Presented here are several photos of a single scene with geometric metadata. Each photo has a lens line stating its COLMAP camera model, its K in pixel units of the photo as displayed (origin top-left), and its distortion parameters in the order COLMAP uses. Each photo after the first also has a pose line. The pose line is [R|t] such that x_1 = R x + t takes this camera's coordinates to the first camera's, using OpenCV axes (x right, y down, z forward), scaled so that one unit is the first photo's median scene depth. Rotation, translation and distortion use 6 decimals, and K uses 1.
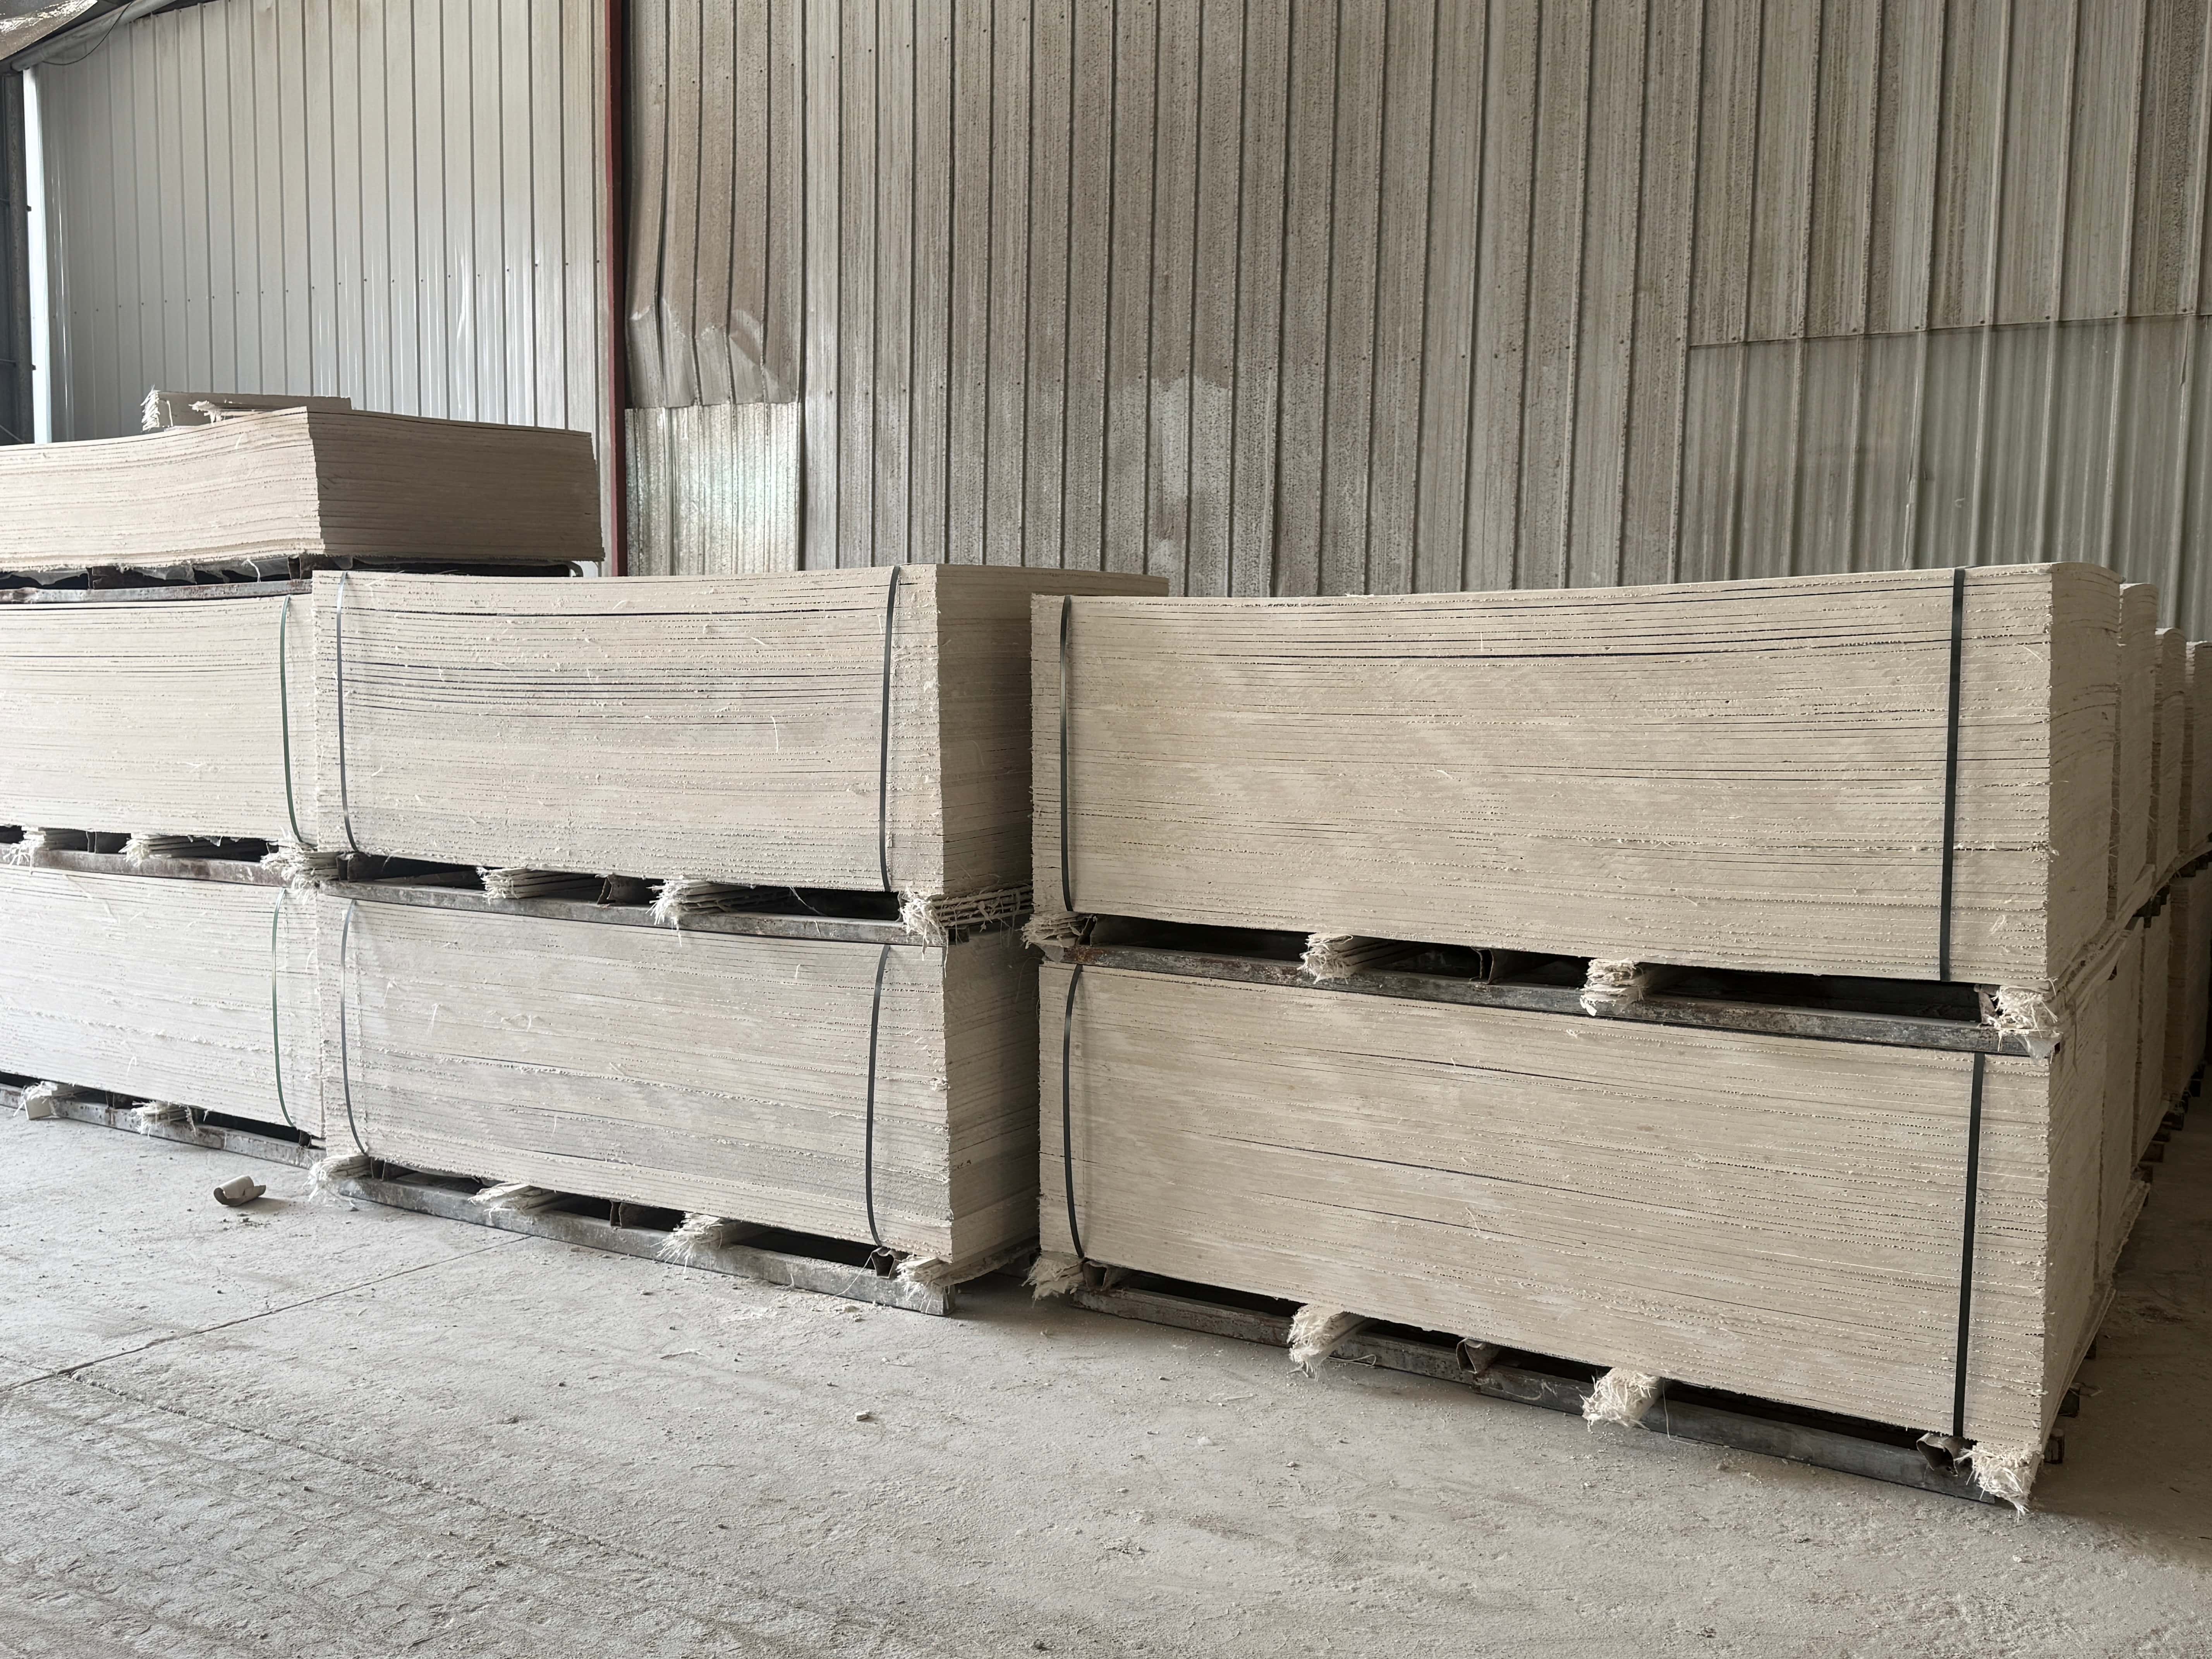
lens RADIAL K [[1882.0, 0, 1121.2], [0, 1882.0, 847.8], [0, 0, 1]] dist [0.049756, -0.060640]
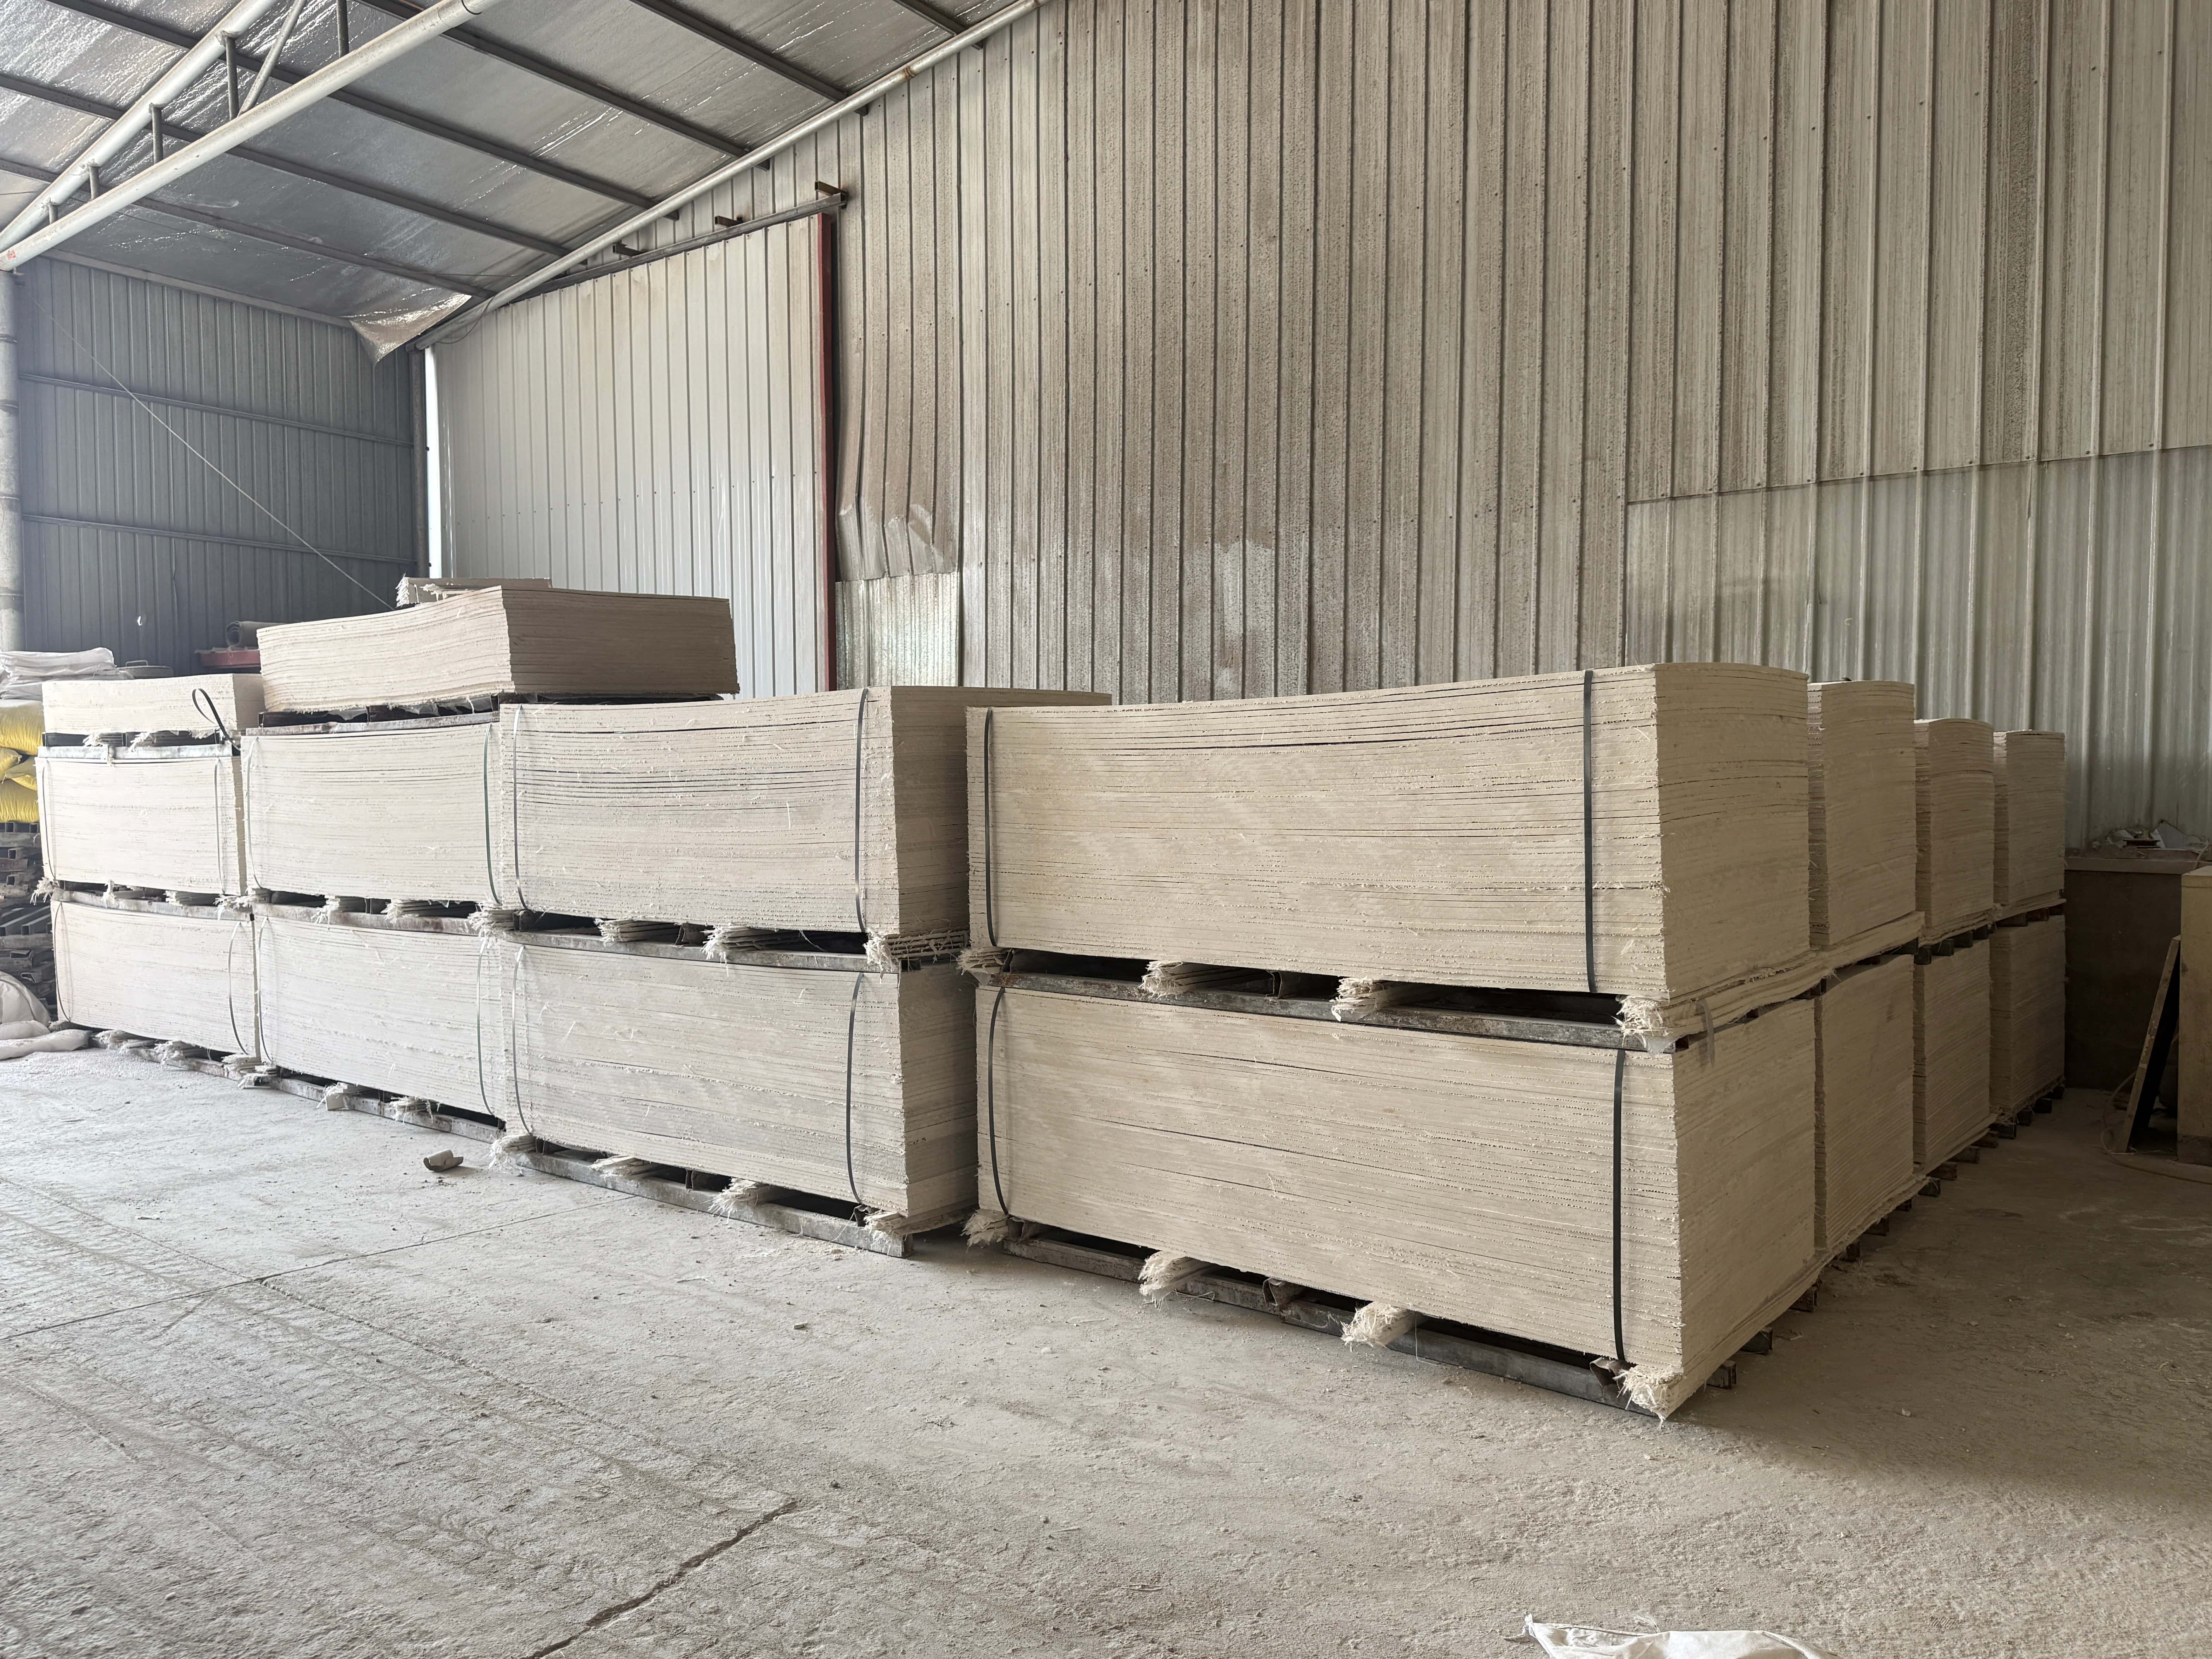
lens RADIAL K [[1516.5, 0, 1106.5], [0, 1516.5, 844.0], [0, 0, 1]] dist [0.043873, -0.042401]
pose [[0.992232, -0.010837, -0.123925, 0.159218], [0.004522, 0.998682, -0.051130, 0.014512], [0.124316, 0.050173, 0.990973, -0.037102]]
